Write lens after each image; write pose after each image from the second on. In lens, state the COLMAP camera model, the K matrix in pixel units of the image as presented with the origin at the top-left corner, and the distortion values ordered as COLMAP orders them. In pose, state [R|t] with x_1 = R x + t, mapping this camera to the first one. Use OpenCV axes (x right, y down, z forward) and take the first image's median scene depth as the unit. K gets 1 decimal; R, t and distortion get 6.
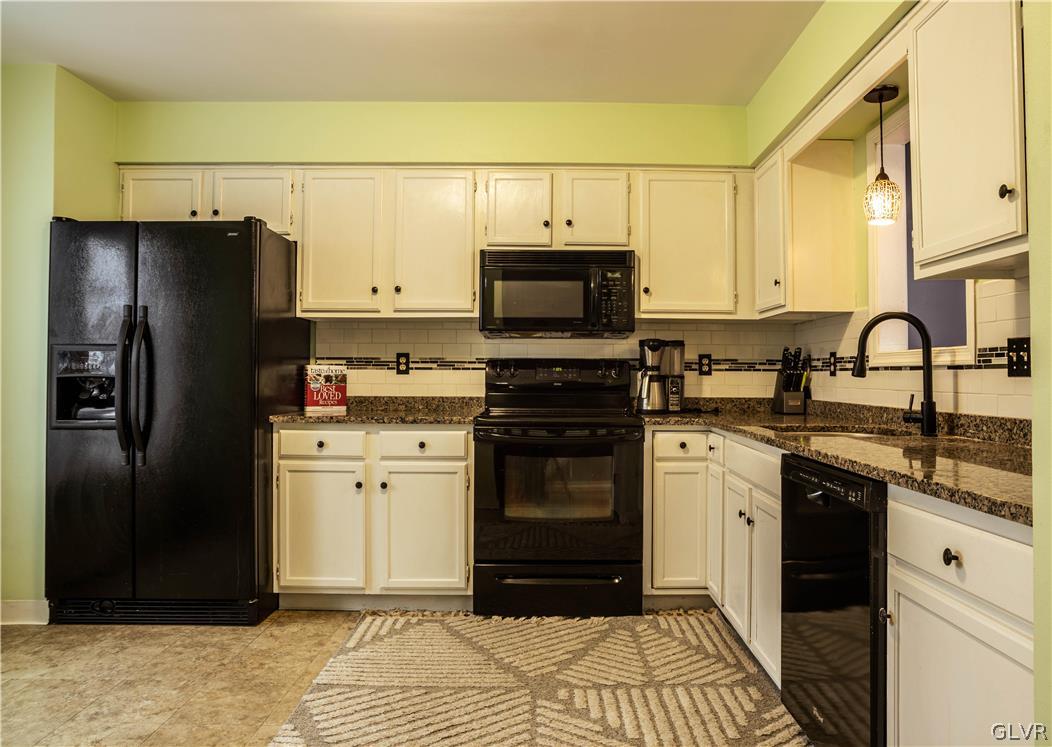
lens RADIAL K [[715.0, 0, 528.2], [0, 715.0, 374.9], [0, 0, 1]] dist [-0.014498, 0.001255]
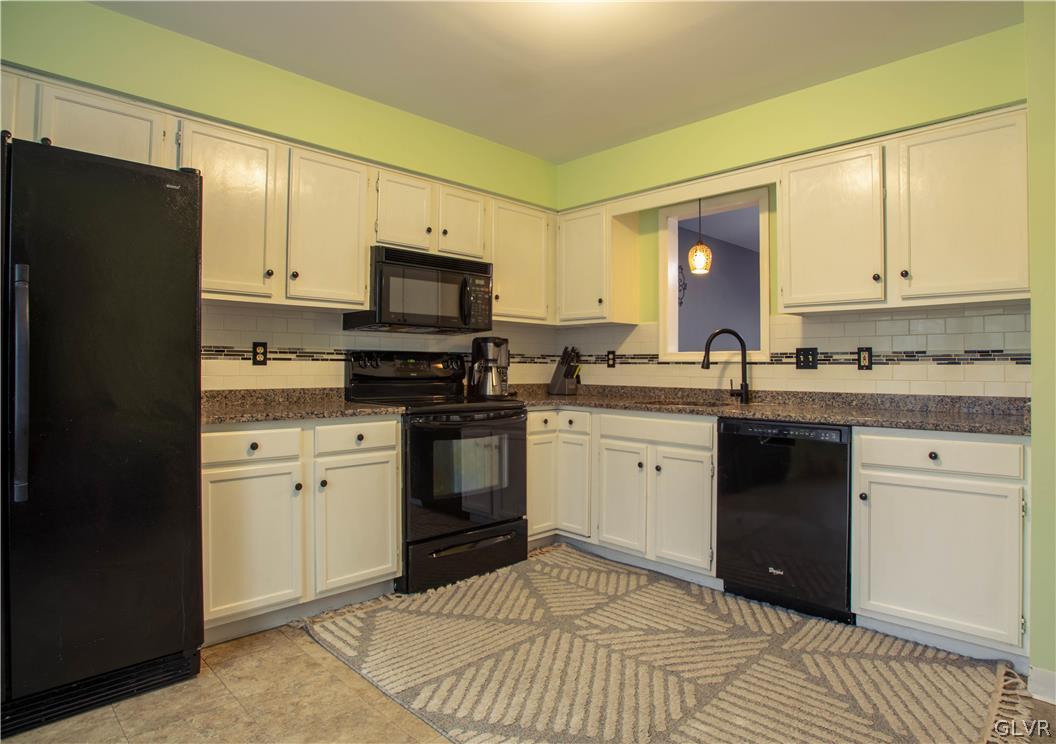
lens RADIAL K [[628.1, 0, 527.8], [0, 628.1, 365.8], [0, 0, 1]] dist [-0.009145, 0.000839]
pose [[0.701463, 0.000642, 0.712705, -0.563813], [-0.004278, 0.999985, 0.003309, -0.004702], [-0.712693, -0.005370, 0.701456, 0.209252]]
